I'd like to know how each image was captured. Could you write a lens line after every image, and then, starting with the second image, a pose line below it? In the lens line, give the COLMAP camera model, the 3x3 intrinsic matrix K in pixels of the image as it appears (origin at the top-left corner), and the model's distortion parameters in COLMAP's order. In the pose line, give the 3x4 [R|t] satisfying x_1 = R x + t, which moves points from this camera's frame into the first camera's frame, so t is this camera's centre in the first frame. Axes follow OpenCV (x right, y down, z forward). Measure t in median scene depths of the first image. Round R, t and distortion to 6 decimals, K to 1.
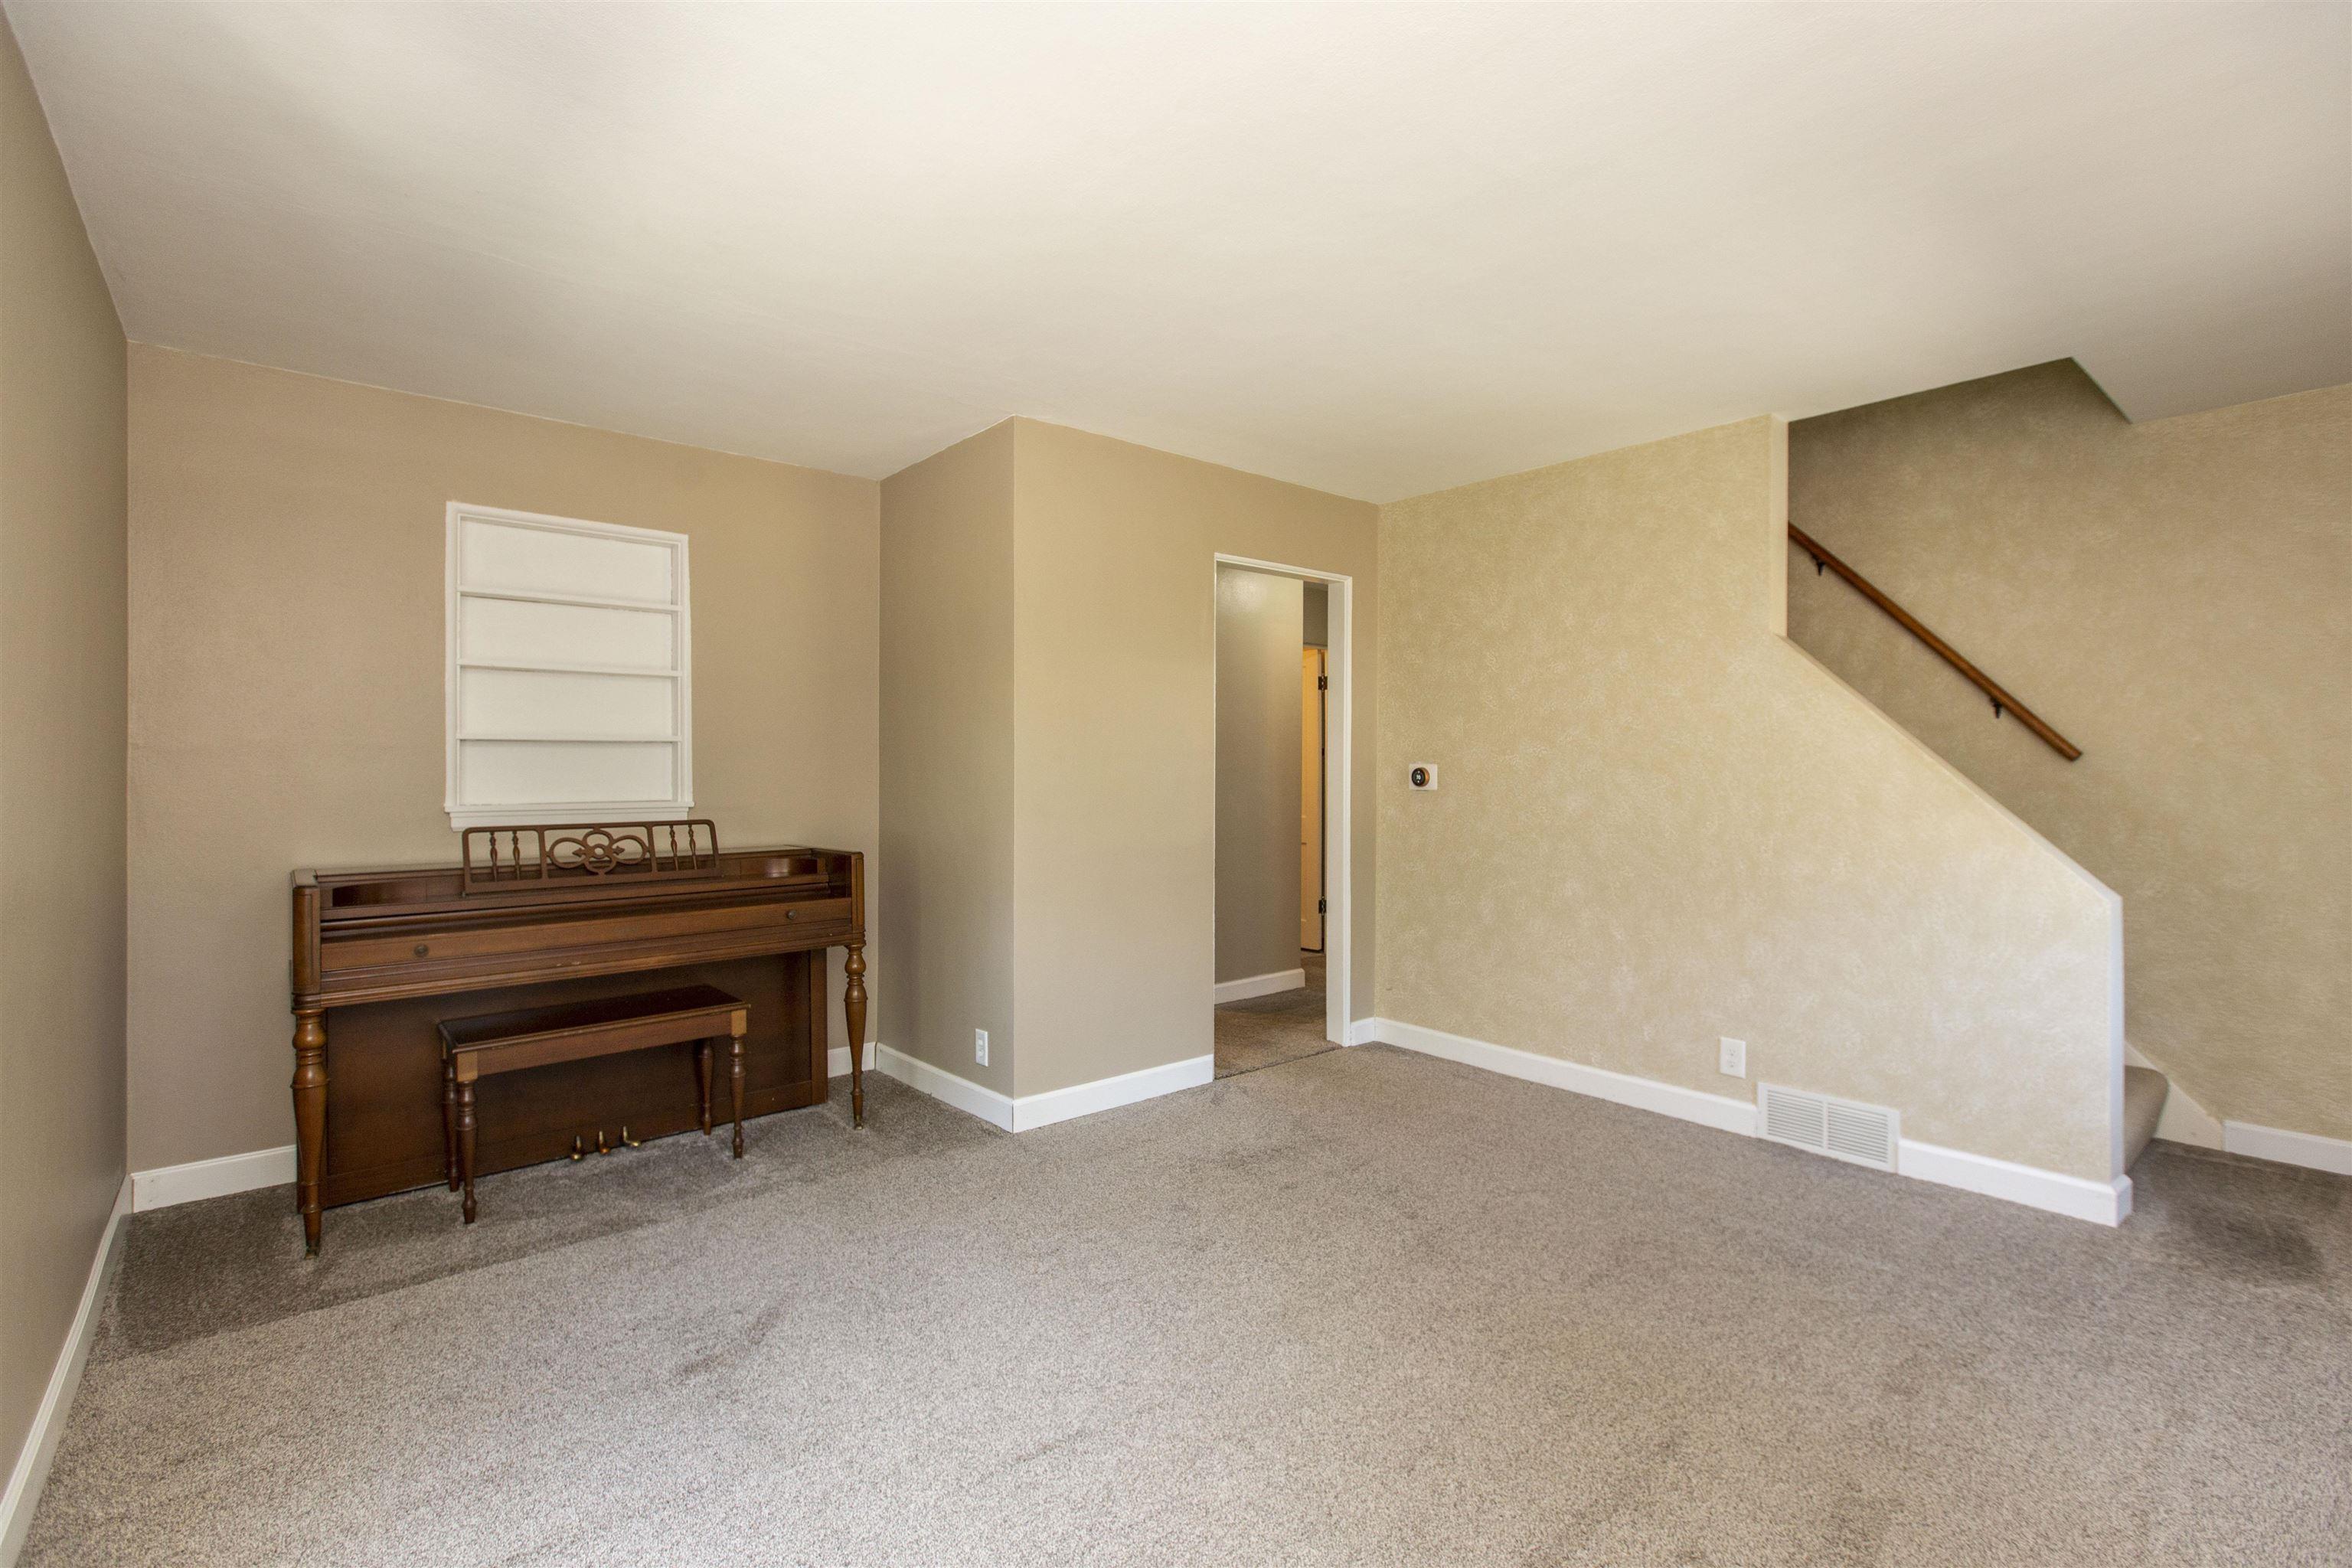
lens RADIAL K [[1058.3, 0, 1176.0], [0, 1058.3, 784.0], [0, 0, 1]] dist [0.000740, -0.000055]
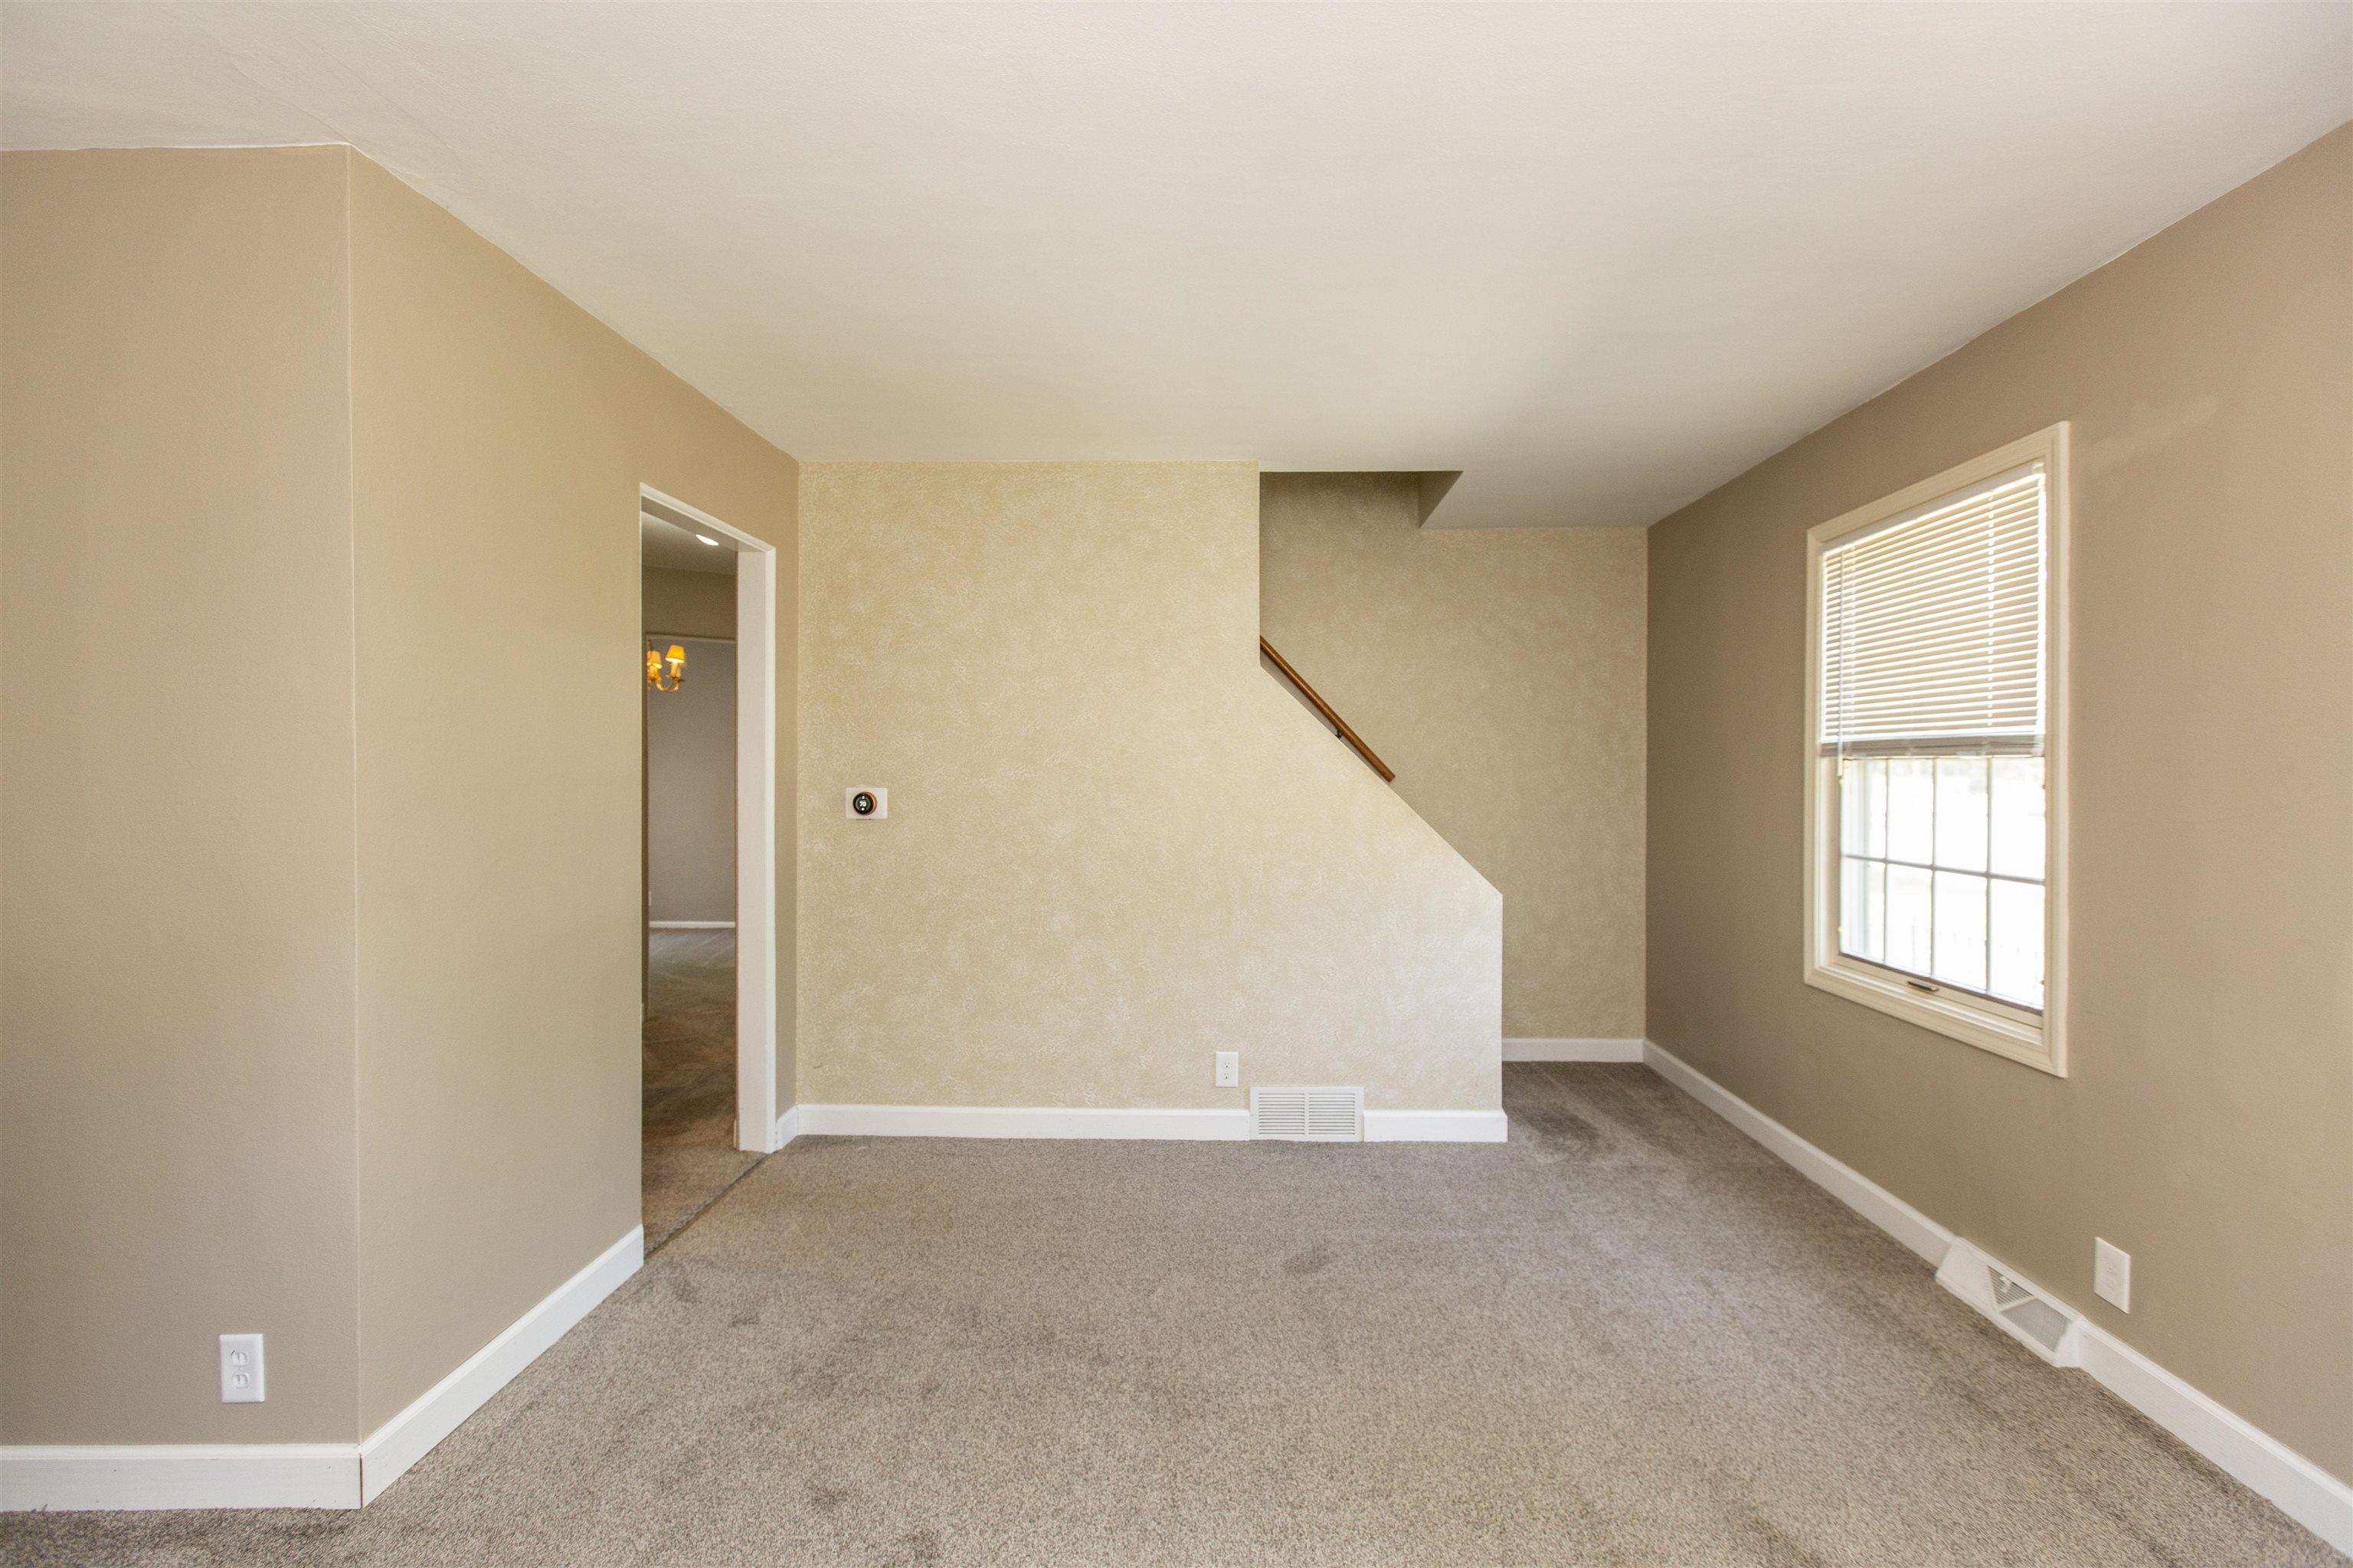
lens RADIAL K [[1039.7, 0, 1176.5], [0, 1039.7, 784.0], [0, 0, 1]] dist [-0.000877, -0.000089]
pose [[0.661467, -0.012617, 0.749868, -0.266702], [0.011204, 0.999913, 0.006941, -0.030277], [-0.749891, 0.003810, 0.661551, 0.347700]]
